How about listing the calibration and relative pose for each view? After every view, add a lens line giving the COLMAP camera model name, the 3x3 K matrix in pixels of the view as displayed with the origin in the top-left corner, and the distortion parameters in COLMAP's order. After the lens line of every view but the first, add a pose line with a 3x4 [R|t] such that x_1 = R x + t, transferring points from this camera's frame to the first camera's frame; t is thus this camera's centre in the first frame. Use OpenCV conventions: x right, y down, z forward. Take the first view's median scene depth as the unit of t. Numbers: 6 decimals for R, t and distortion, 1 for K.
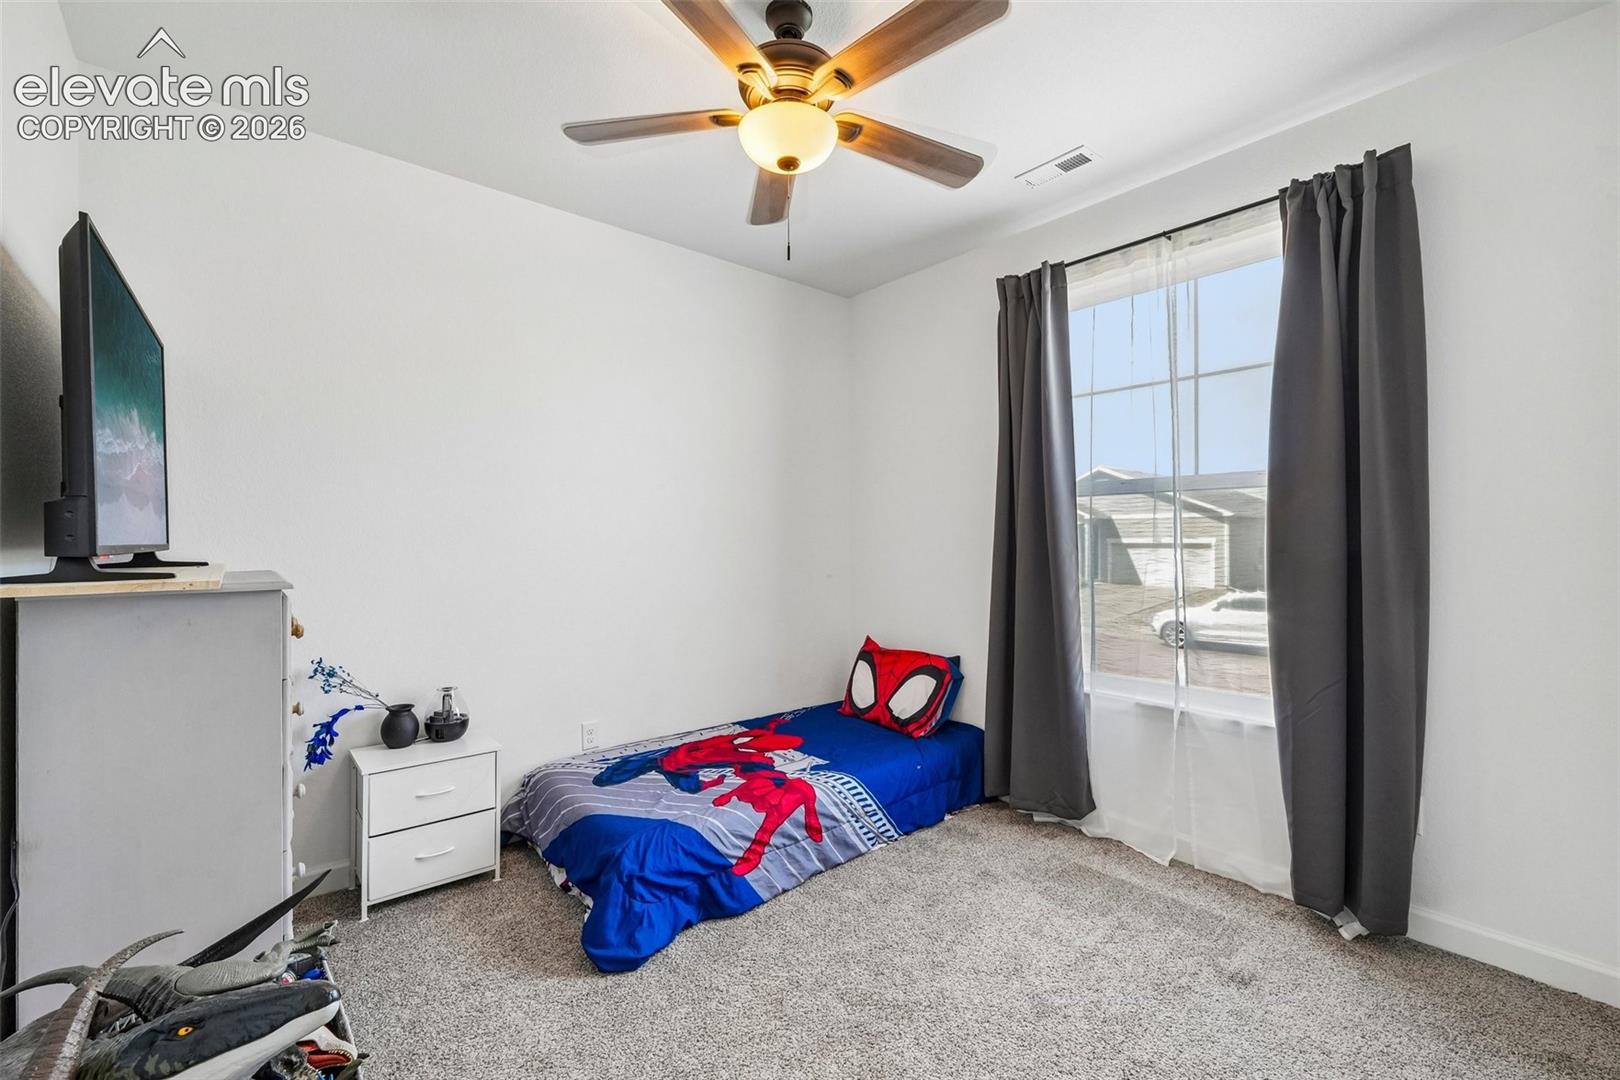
lens RADIAL K [[691.9, 0, 813.4], [0, 691.9, 526.8], [0, 0, 1]] dist [-0.008986, 0.004969]
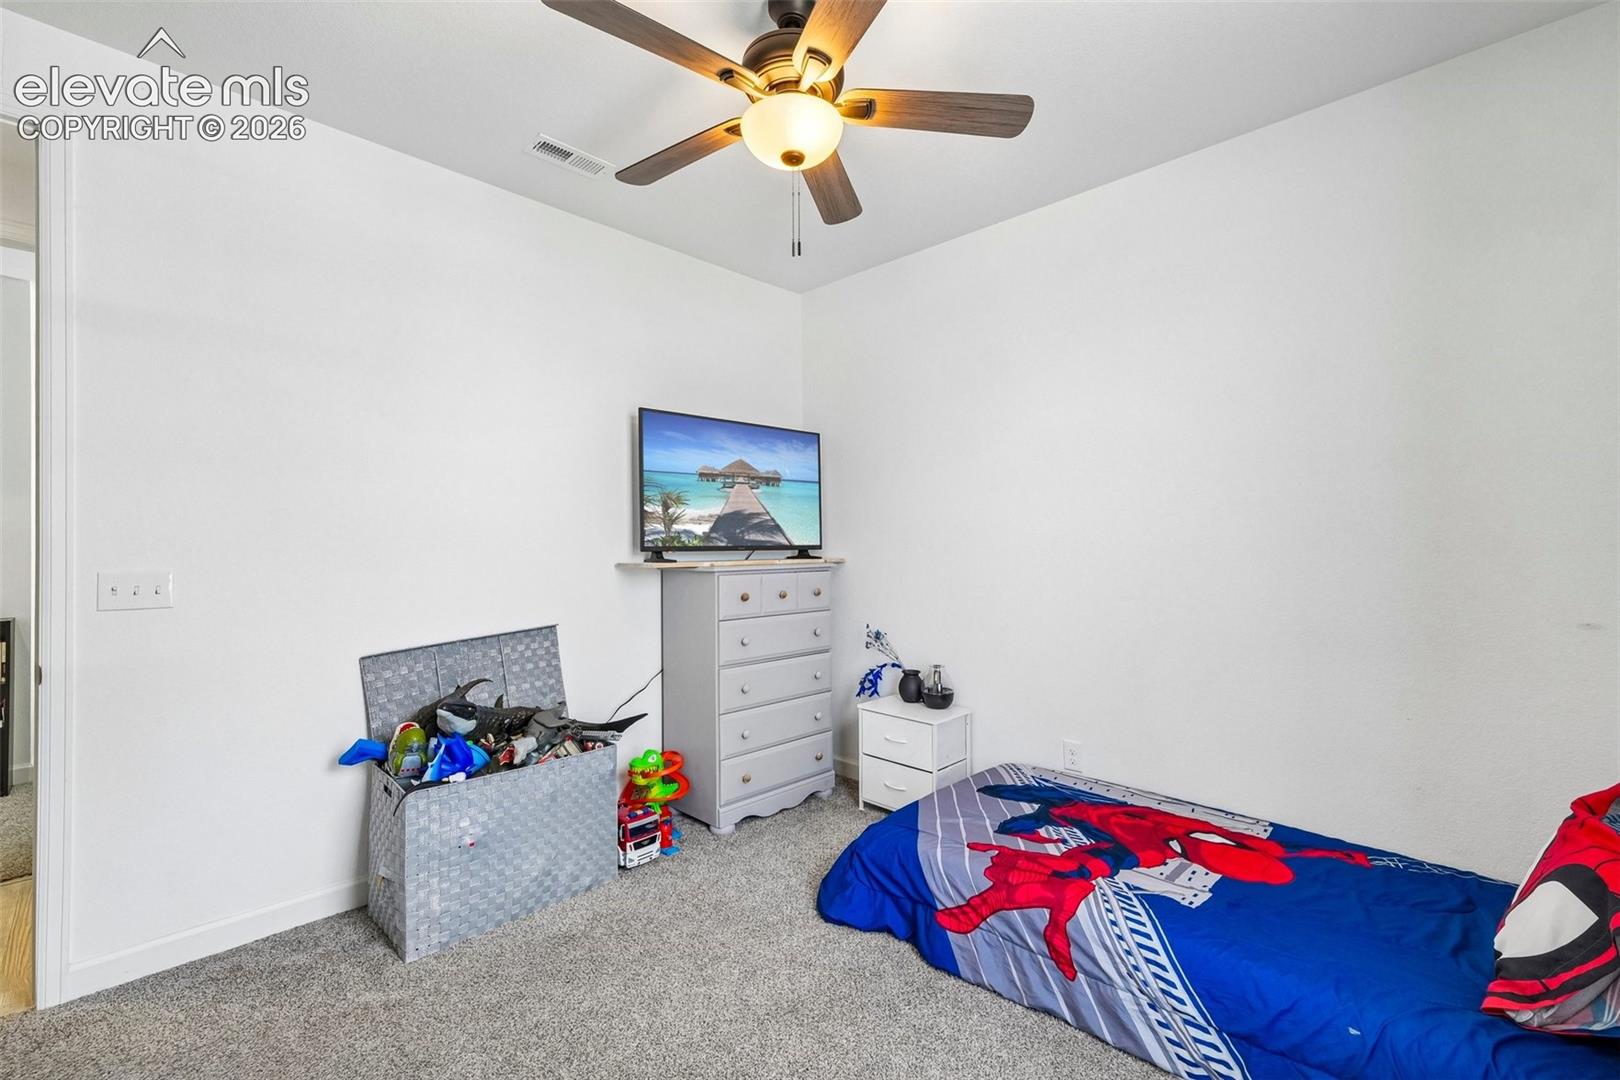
lens RADIAL K [[691.9, 0, 807.1], [0, 691.9, 540.7], [0, 0, 1]] dist [-0.008986, 0.004969]
pose [[0.077237, -0.002359, -0.997010, 0.641845], [0.015943, 0.999872, -0.001130, 0.010119], [0.996885, -0.015808, 0.077264, 0.649144]]
